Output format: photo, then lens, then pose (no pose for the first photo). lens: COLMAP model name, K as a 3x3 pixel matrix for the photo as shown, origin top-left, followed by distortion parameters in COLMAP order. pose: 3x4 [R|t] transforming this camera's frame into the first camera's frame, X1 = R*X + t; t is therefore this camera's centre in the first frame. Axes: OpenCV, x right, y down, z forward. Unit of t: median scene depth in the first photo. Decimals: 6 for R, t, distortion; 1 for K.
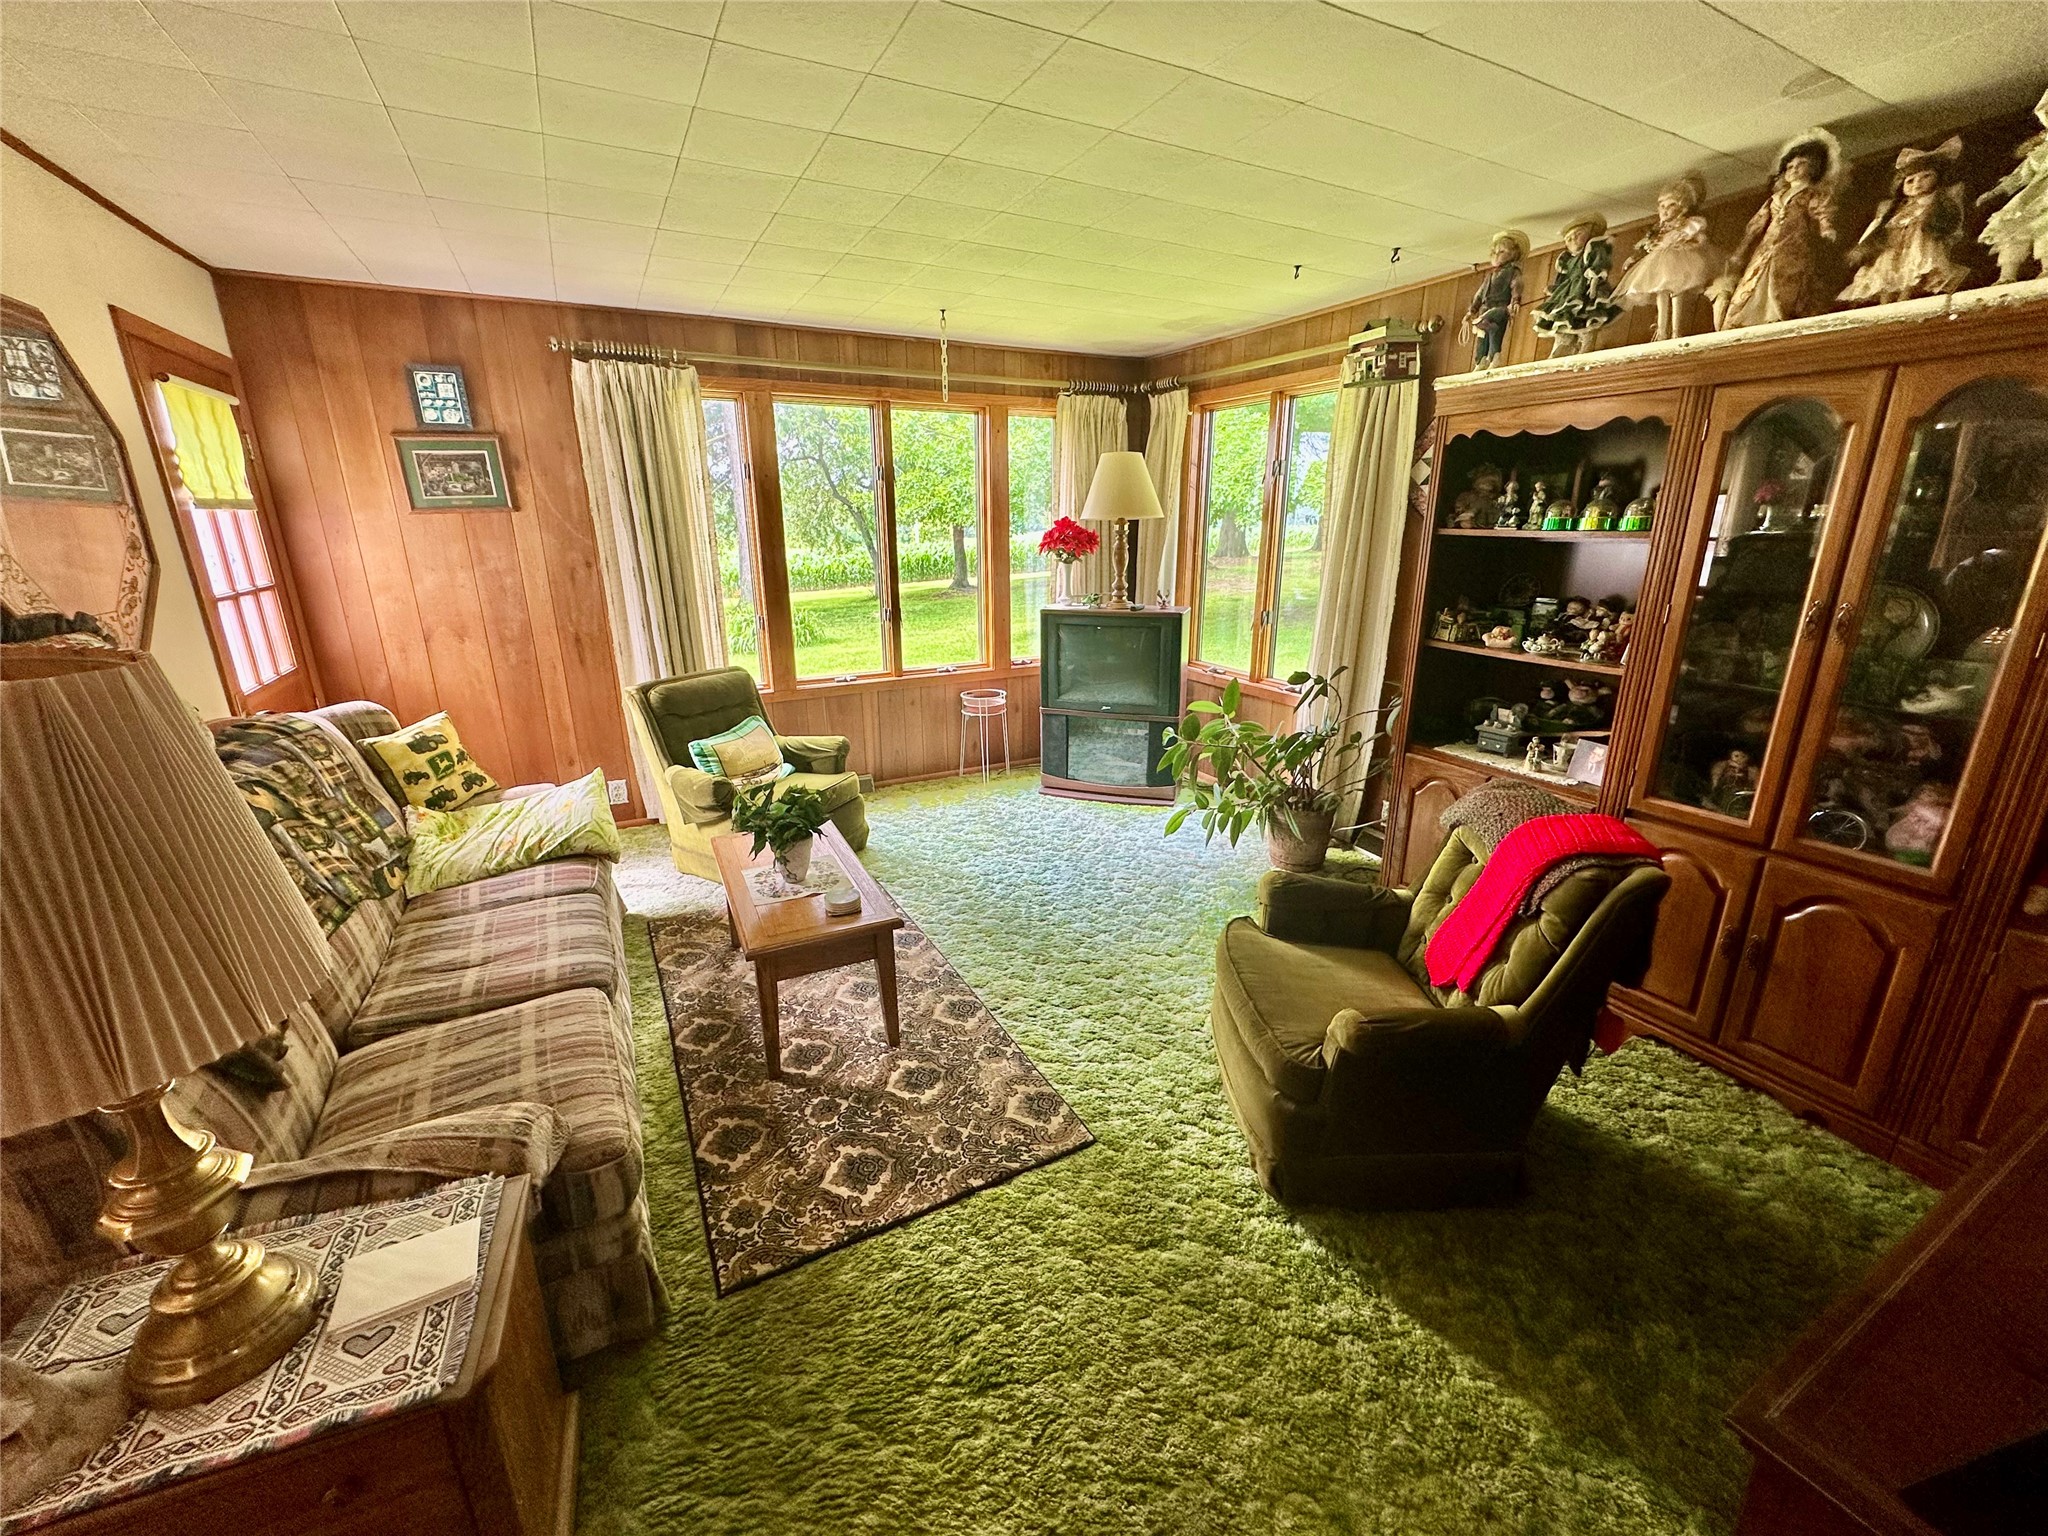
lens RADIAL K [[819.8, 0, 1030.9], [0, 819.8, 765.5], [0, 0, 1]] dist [0.001049, 0.000024]
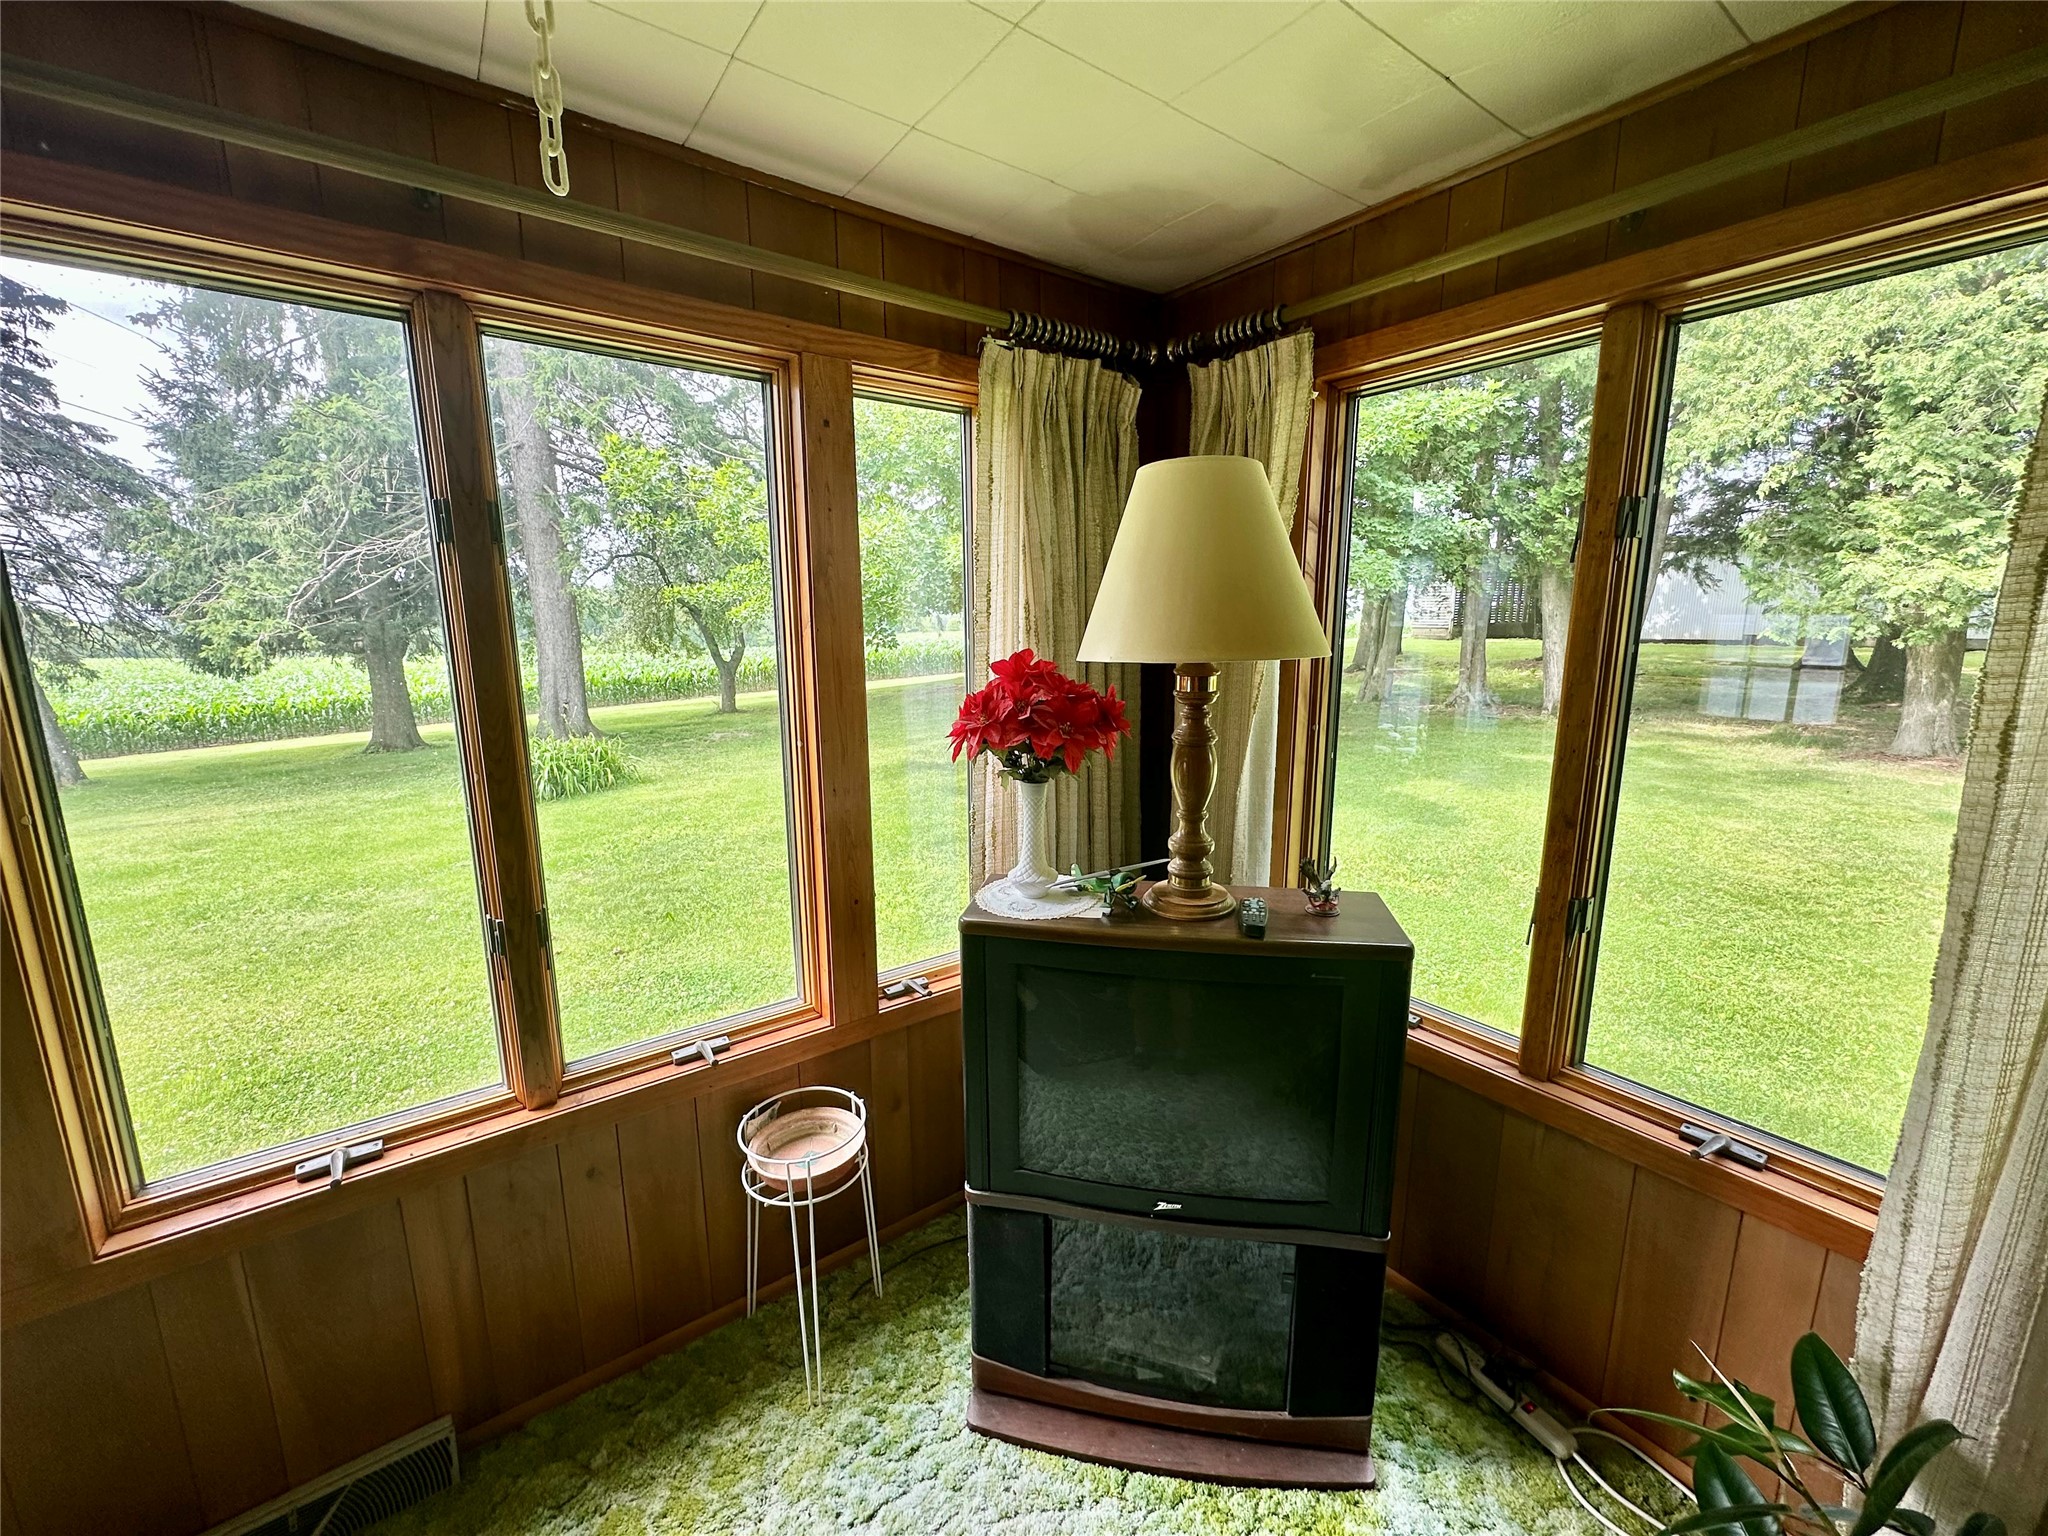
lens RADIAL K [[819.8, 0, 1022.9], [0, 819.8, 769.1], [0, 0, 1]] dist [0.001049, 0.000024]
pose [[0.987727, -0.028660, 0.153539, -0.012874], [0.046264, 0.992592, -0.112343, -0.205091], [-0.149182, 0.118068, 0.981736, 0.634153]]
